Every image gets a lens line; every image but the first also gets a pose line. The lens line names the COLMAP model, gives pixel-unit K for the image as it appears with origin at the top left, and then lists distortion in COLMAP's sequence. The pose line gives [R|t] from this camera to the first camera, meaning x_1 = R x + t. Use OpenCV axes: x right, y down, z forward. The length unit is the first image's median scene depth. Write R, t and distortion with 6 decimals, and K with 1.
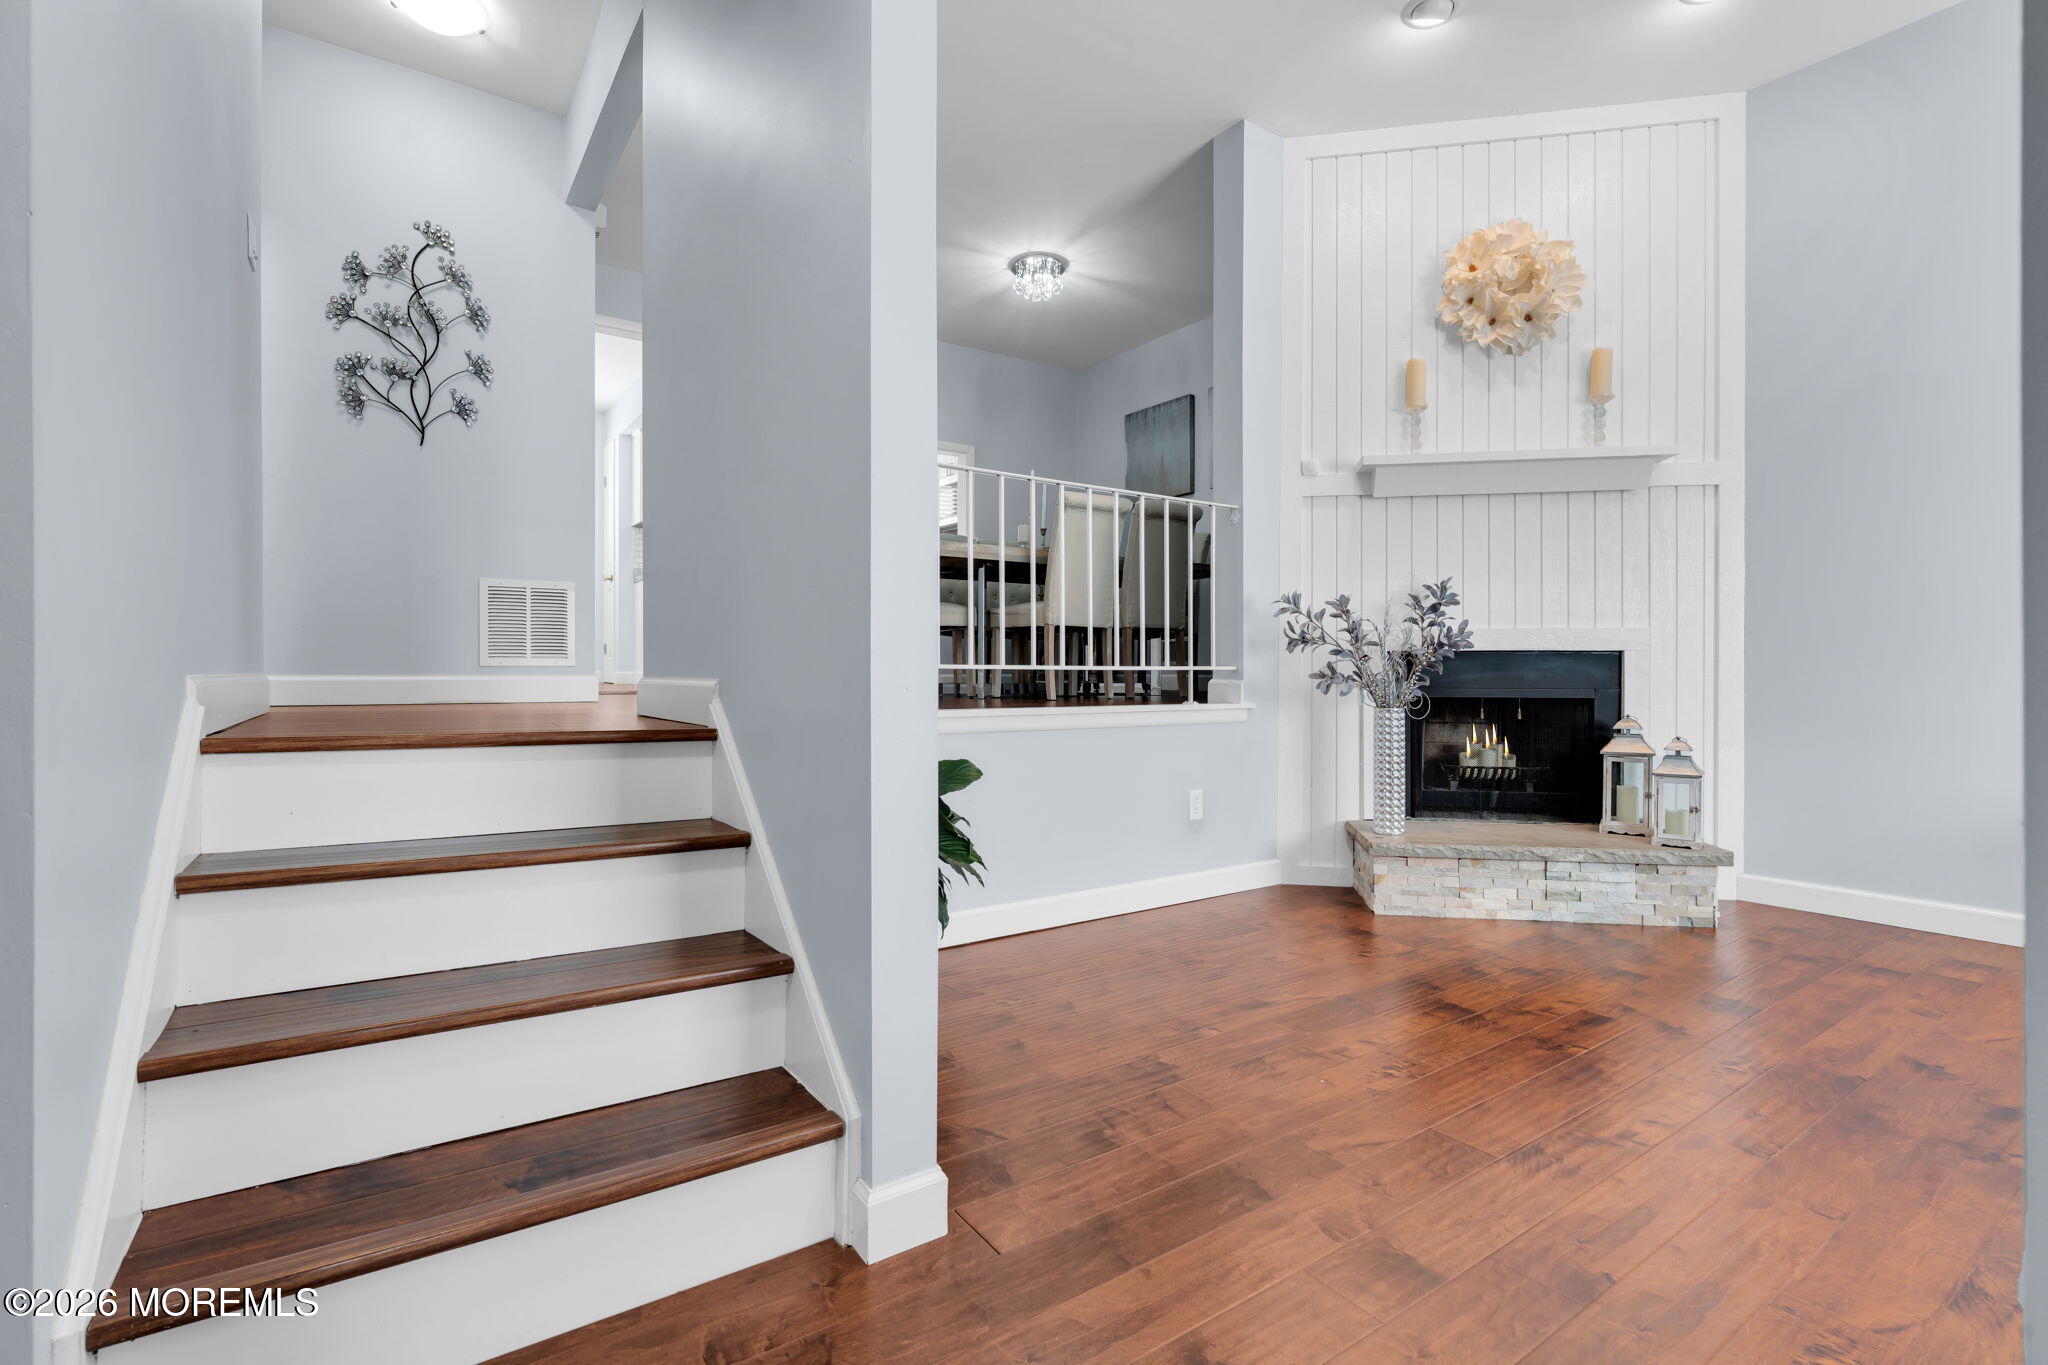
lens RADIAL K [[937.6, 0, 1025.7], [0, 937.6, 664.0], [0, 0, 1]] dist [-0.002800, -0.000495]
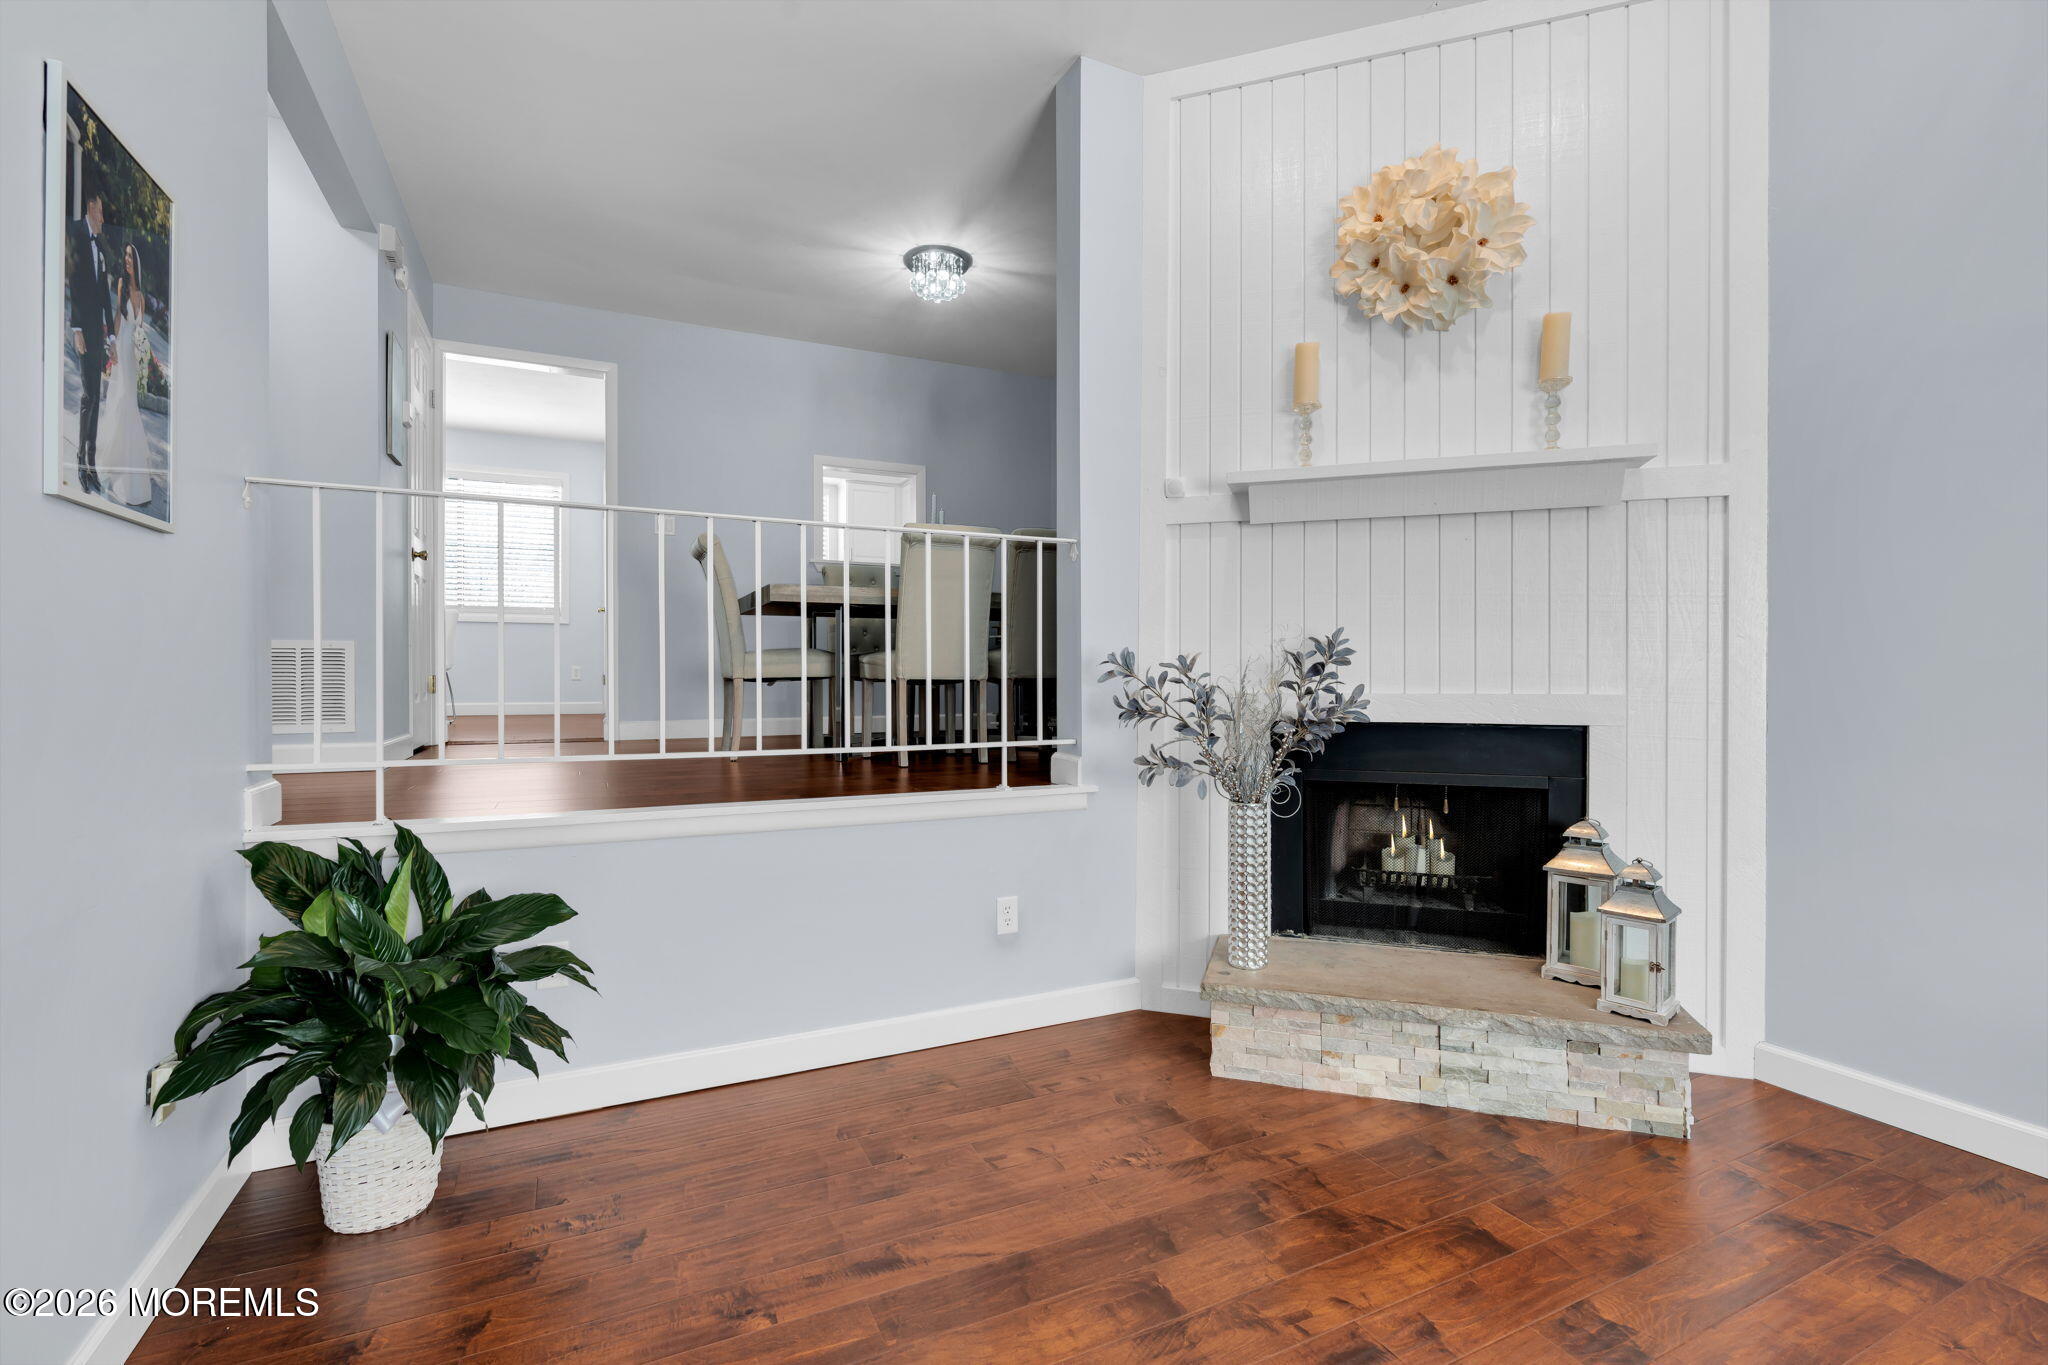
lens RADIAL K [[914.3, 0, 1019.5], [0, 914.3, 675.4], [0, 0, 1]] dist [-0.011677, 0.004024]
pose [[0.987883, -0.000967, -0.155198, 0.309676], [0.001852, 0.999983, 0.005559, -0.058728], [0.155190, -0.005779, 0.987868, 0.227324]]
